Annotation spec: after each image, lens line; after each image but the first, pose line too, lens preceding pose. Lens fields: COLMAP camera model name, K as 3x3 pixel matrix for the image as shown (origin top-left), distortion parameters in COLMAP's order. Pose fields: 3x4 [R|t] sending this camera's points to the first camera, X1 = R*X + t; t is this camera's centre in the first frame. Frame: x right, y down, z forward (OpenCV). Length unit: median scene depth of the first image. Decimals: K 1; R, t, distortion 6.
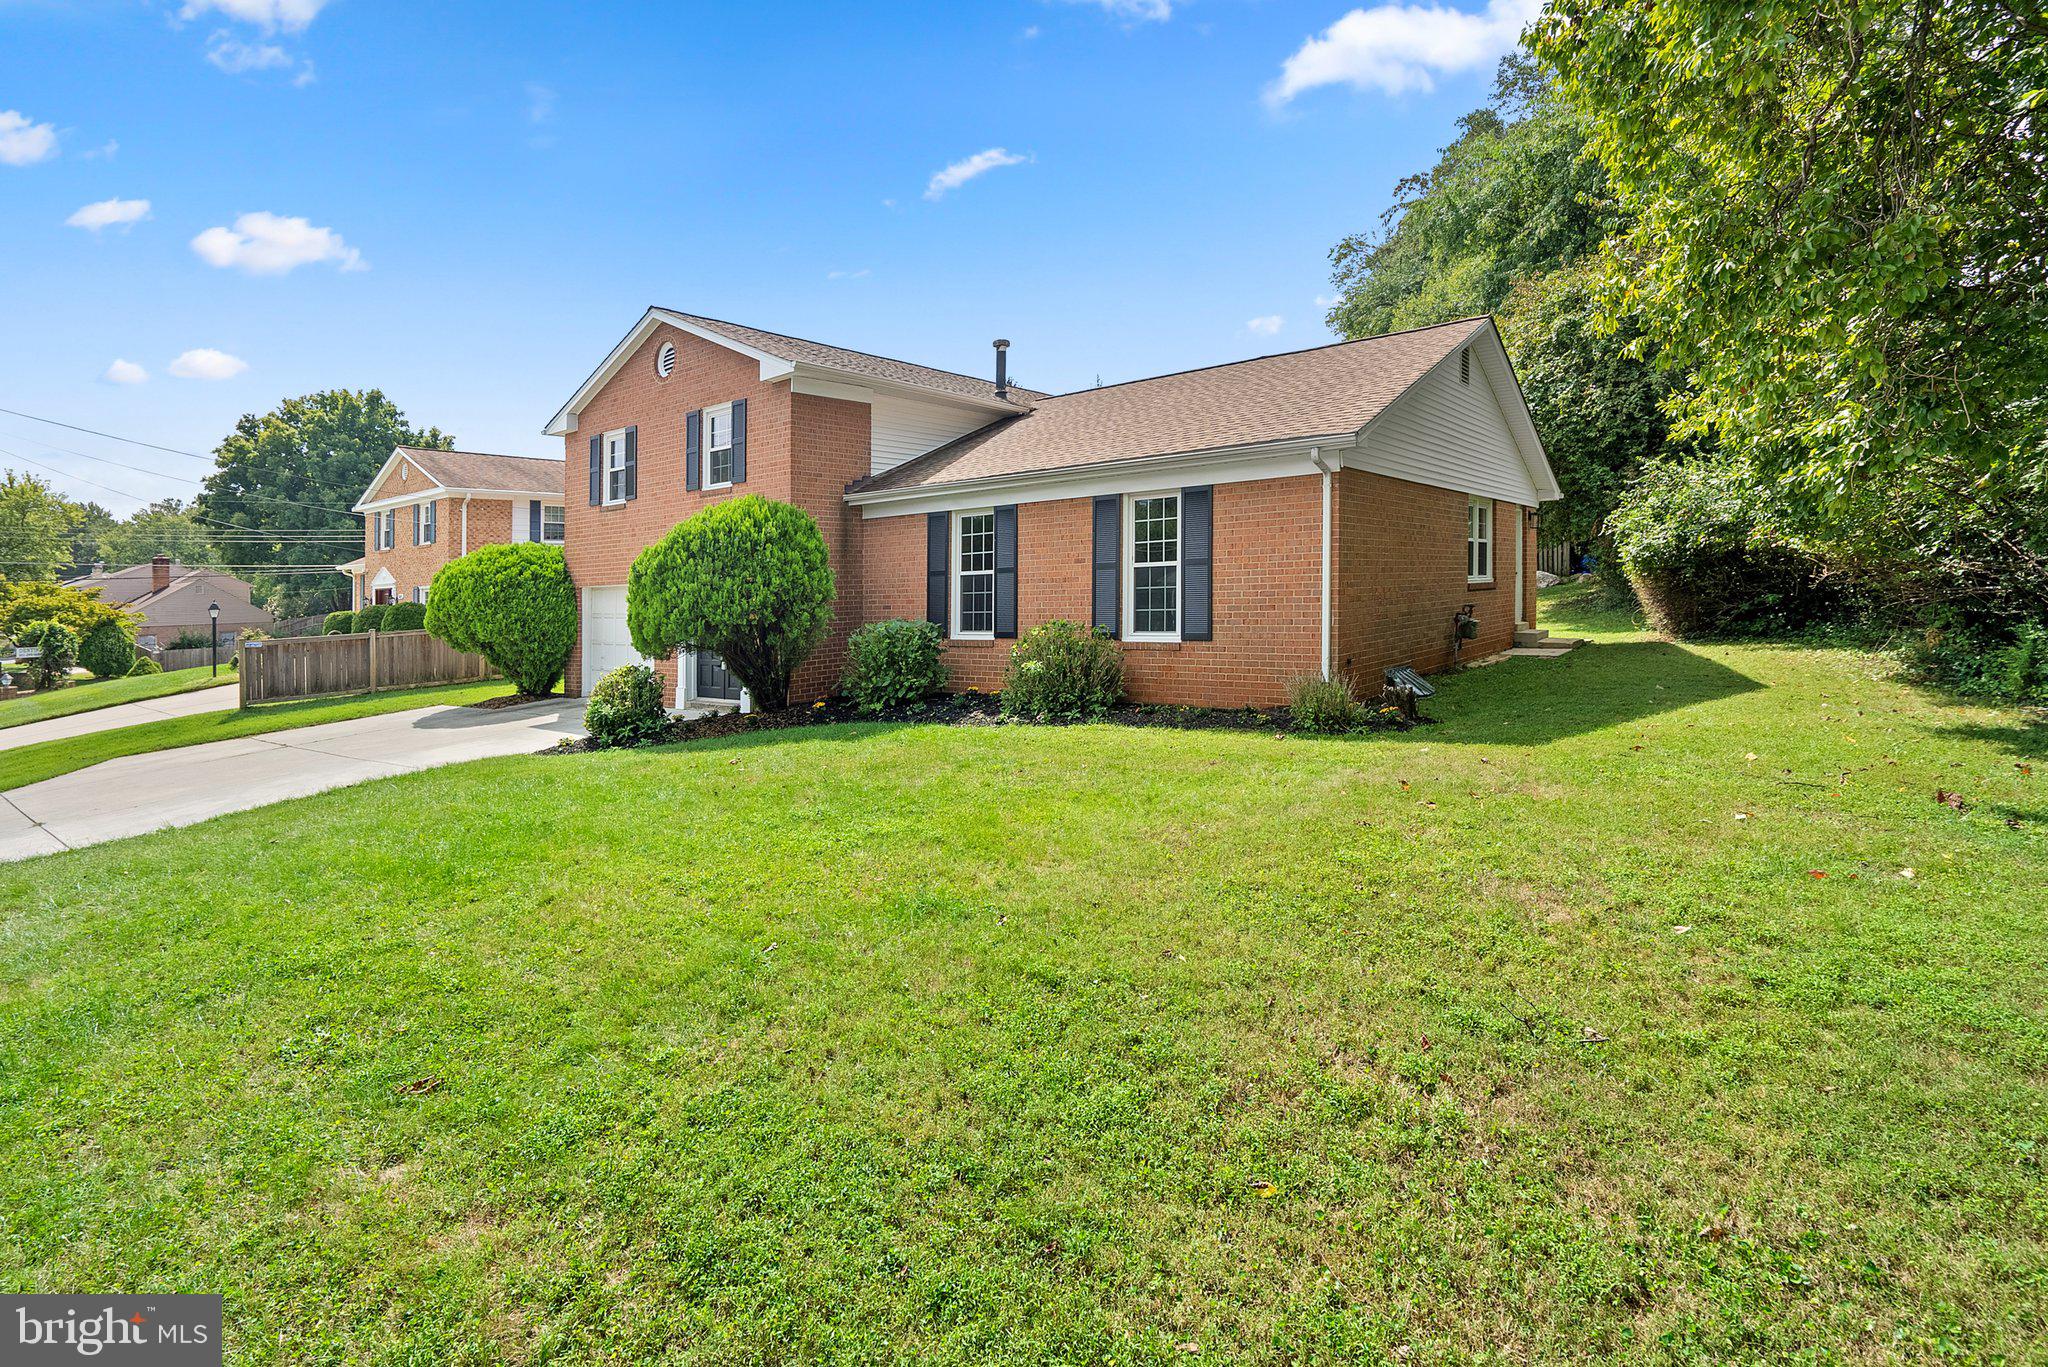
lens RADIAL K [[938.0, 0, 1014.1], [0, 938.0, 667.8], [0, 0, 1]] dist [0.002306, 0.000109]
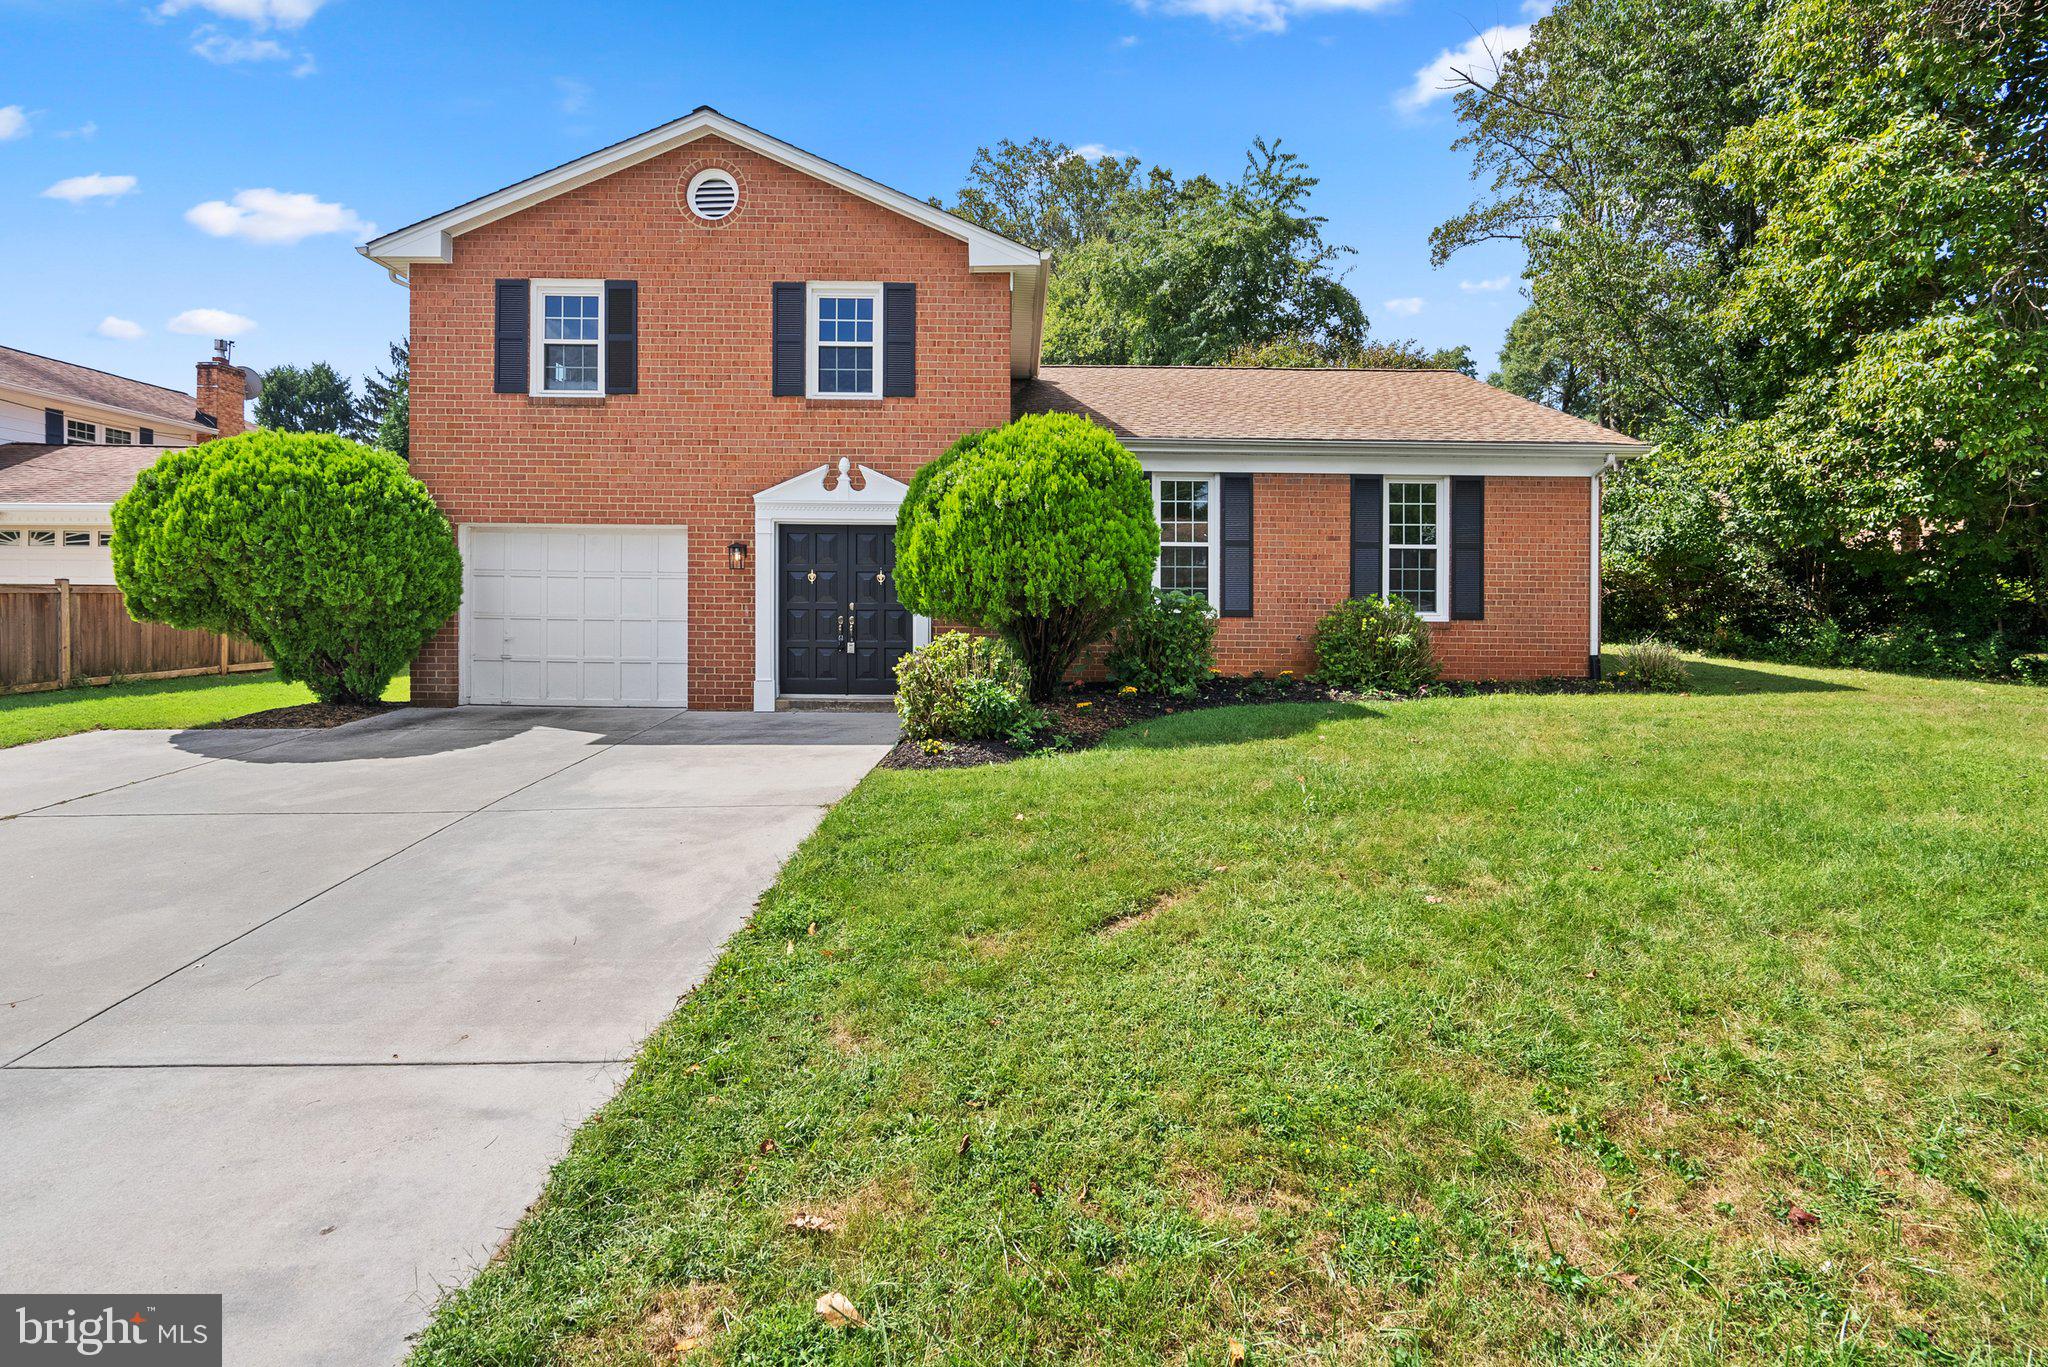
lens RADIAL K [[938.0, 0, 1014.1], [0, 938.0, 667.8], [0, 0, 1]] dist [0.002306, 0.000109]
pose [[0.782849, -0.013060, 0.622074, -0.723721], [0.010253, 0.999915, 0.008090, 0.009784], [-0.622127, 0.000045, 0.782916, 0.390498]]
